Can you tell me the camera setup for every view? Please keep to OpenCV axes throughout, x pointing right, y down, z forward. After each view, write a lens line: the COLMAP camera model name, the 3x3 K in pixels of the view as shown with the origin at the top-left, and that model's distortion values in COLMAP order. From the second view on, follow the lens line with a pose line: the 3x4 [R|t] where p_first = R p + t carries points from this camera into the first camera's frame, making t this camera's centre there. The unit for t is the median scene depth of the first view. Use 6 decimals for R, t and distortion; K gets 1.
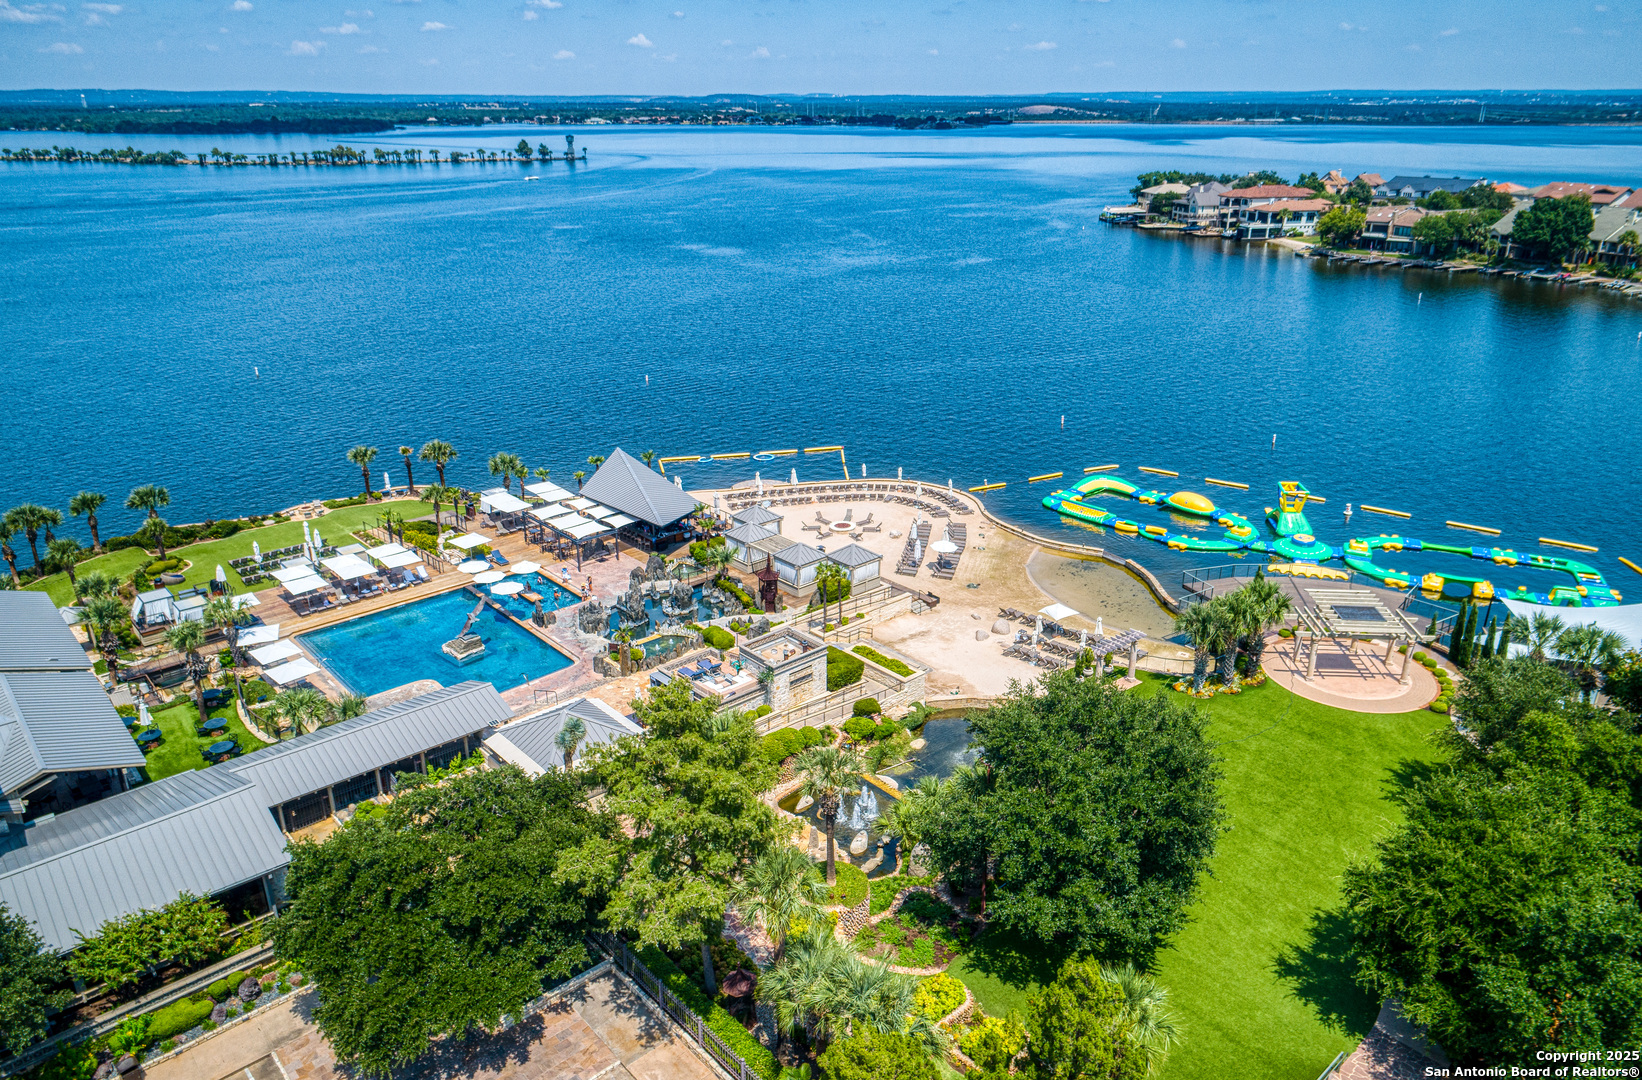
lens RADIAL K [[1100.7, 0, 821.0], [0, 1100.7, 540.0], [0, 0, 1]] dist [-0.002136, -0.001632]
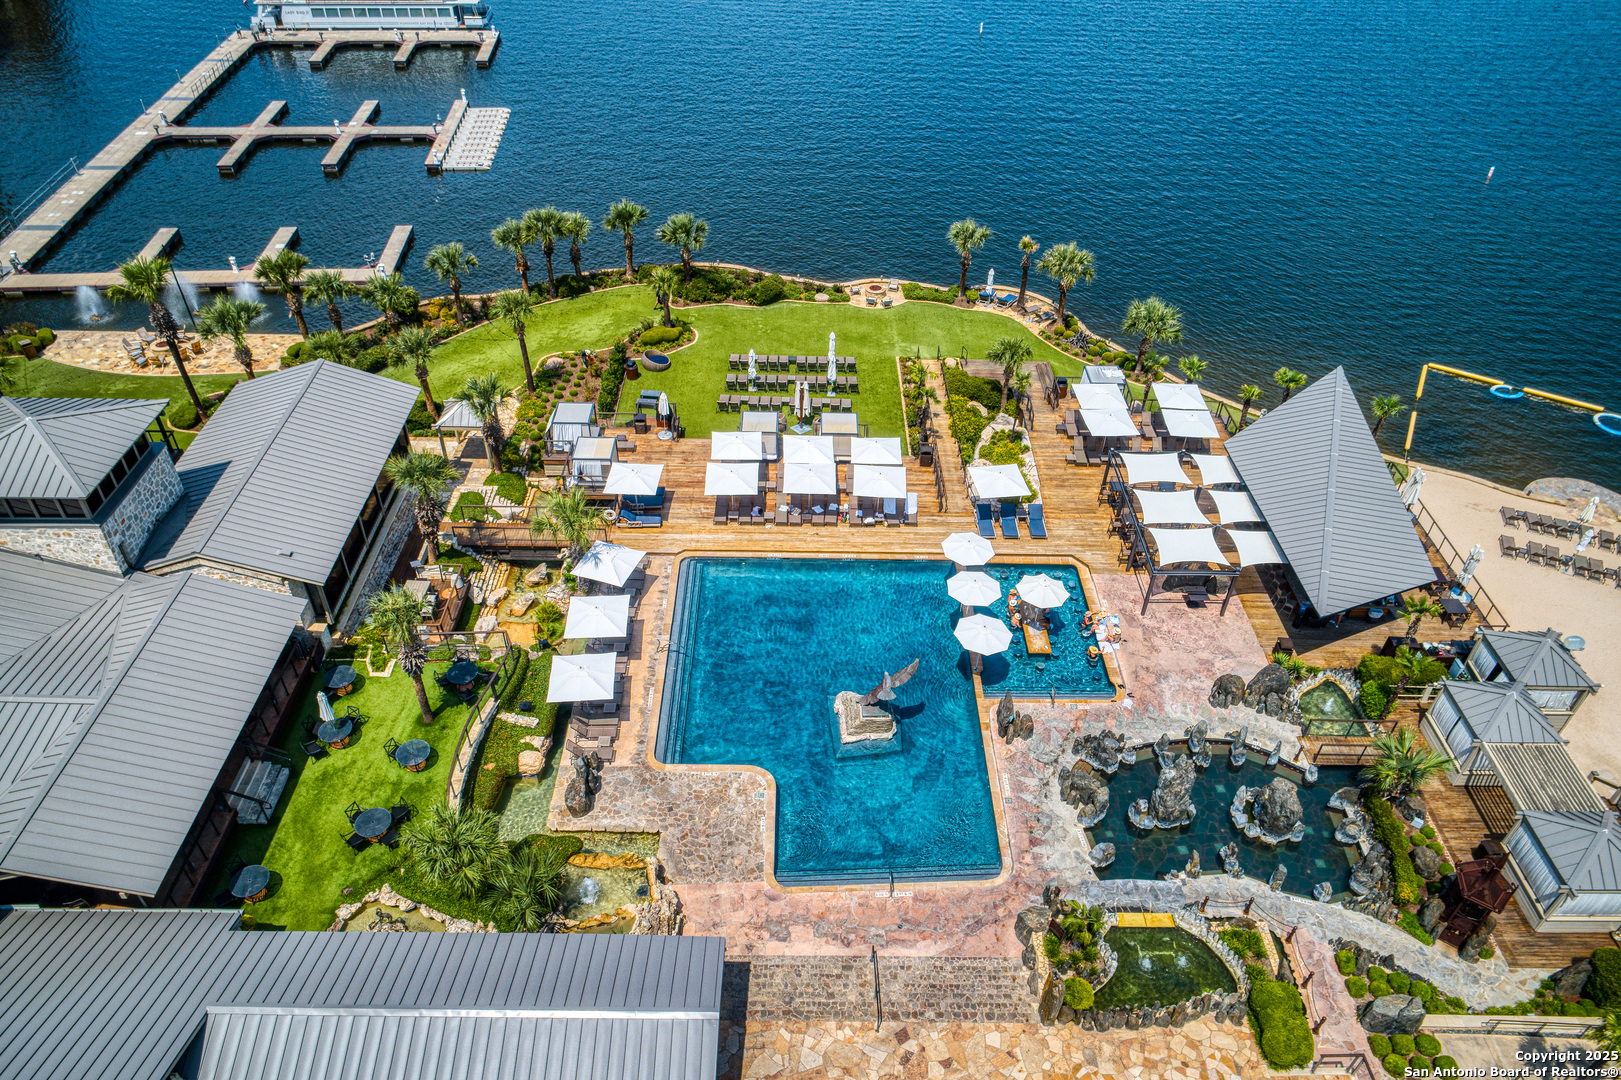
lens RADIAL K [[1120.9, 0, 810.5], [0, 1120.9, 540.0], [0, 0, 1]] dist [-0.002774, -0.001488]
pose [[0.750836, 0.429022, -0.502181, -0.072886], [-0.265469, 0.892224, 0.365326, -0.159661], [0.604791, -0.140986, 0.783805, 0.436825]]
